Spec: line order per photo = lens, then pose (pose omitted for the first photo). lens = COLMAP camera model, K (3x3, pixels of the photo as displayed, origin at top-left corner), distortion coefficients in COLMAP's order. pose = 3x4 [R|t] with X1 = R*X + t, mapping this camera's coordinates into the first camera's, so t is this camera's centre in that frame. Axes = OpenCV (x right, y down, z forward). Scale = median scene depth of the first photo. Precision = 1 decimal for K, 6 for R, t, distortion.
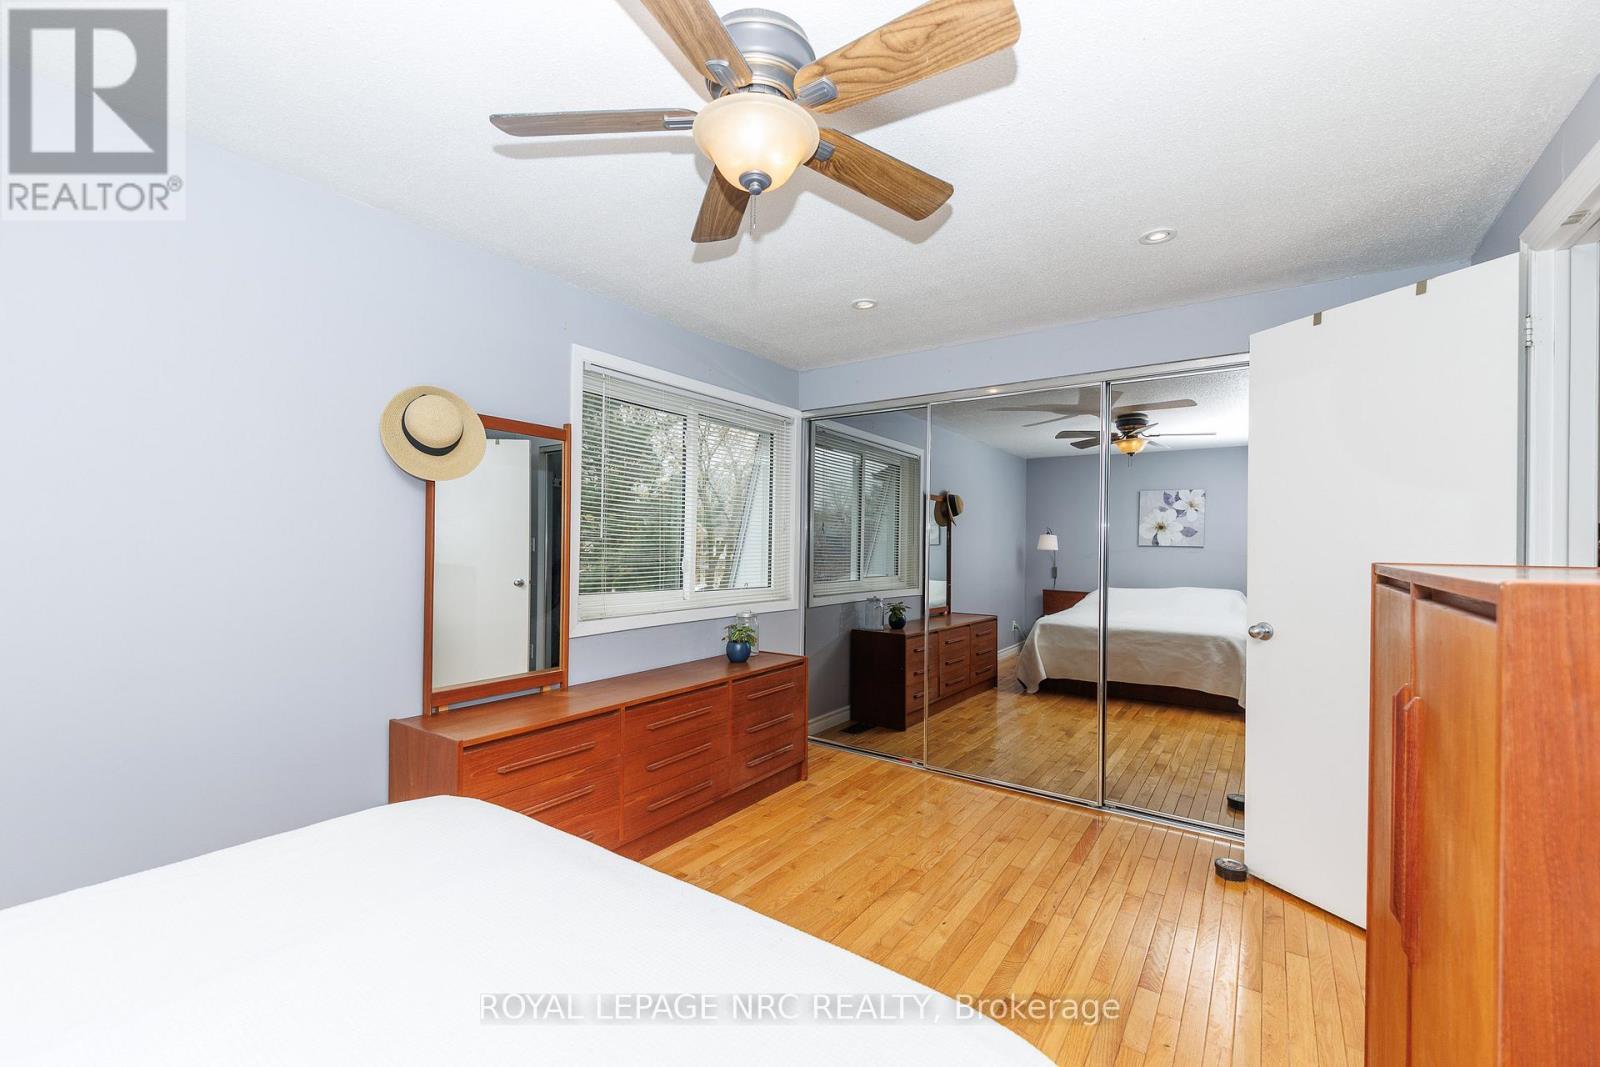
lens RADIAL K [[669.2, 0, 795.9], [0, 669.2, 543.5], [0, 0, 1]] dist [0.016391, -0.011117]
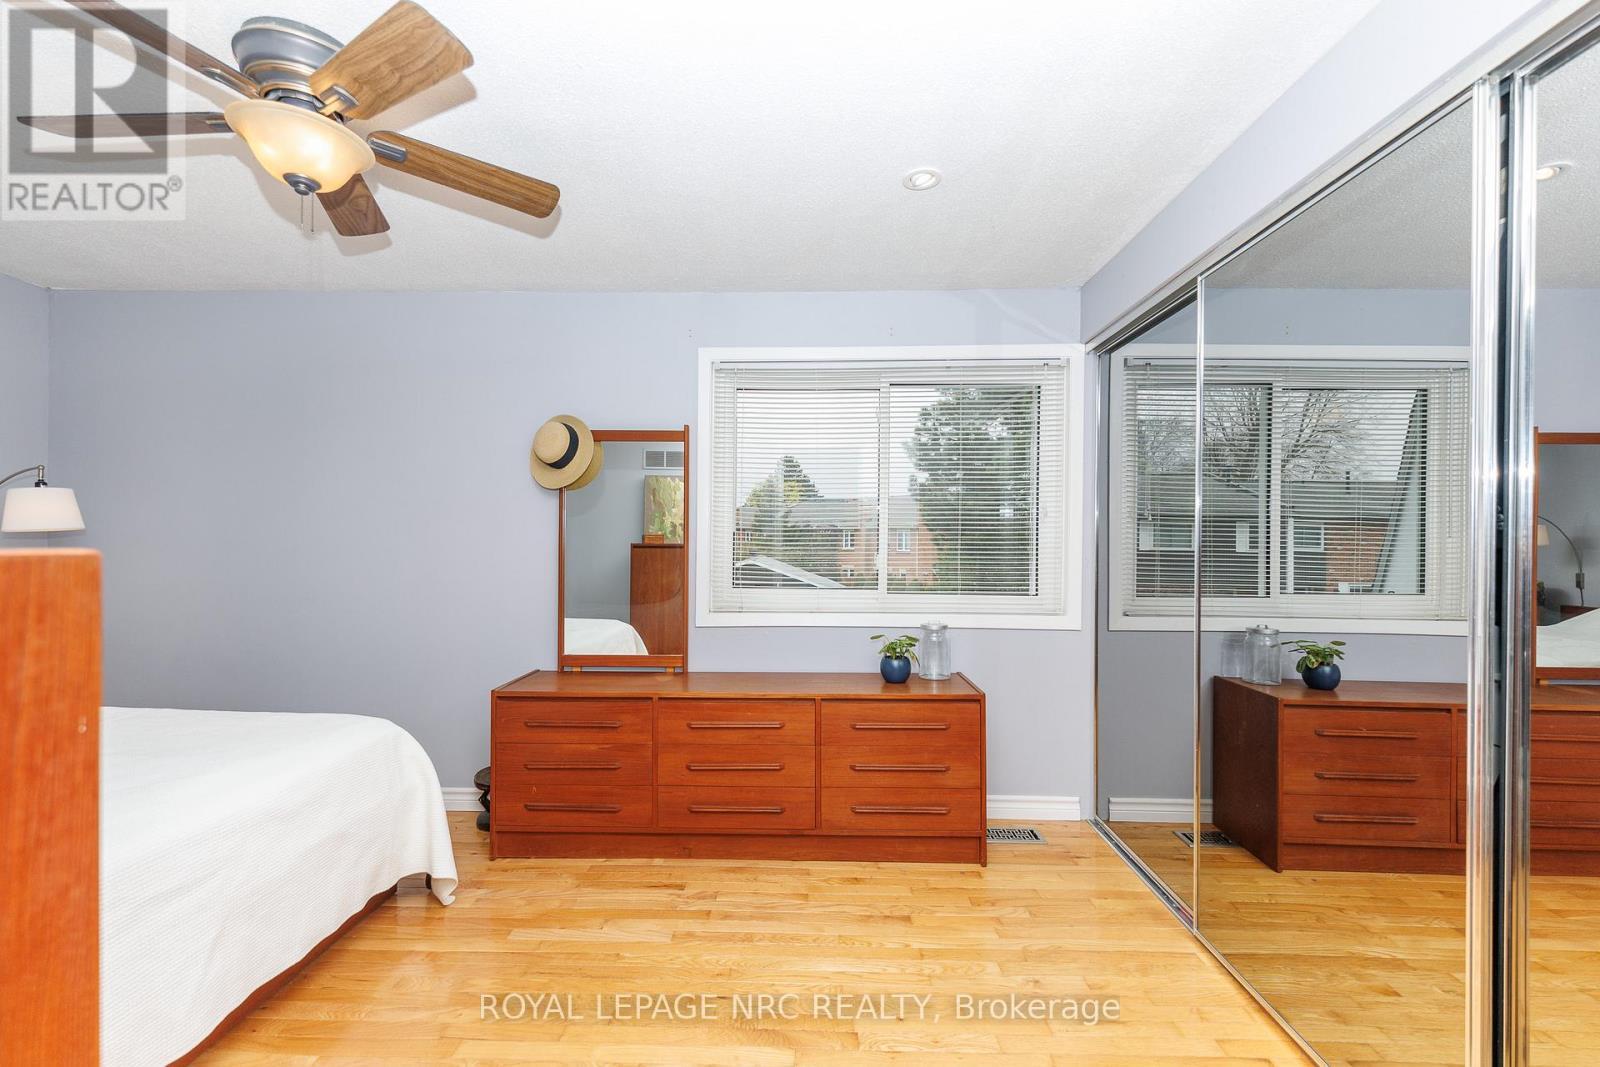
lens RADIAL K [[669.2, 0, 795.9], [0, 669.2, 543.5], [0, 0, 1]] dist [0.016391, -0.011117]
pose [[0.543669, -0.008637, -0.839256, 0.527883], [0.006239, 0.999961, -0.006249, 0.013627], [0.839277, -0.001839, 0.543701, 0.460706]]
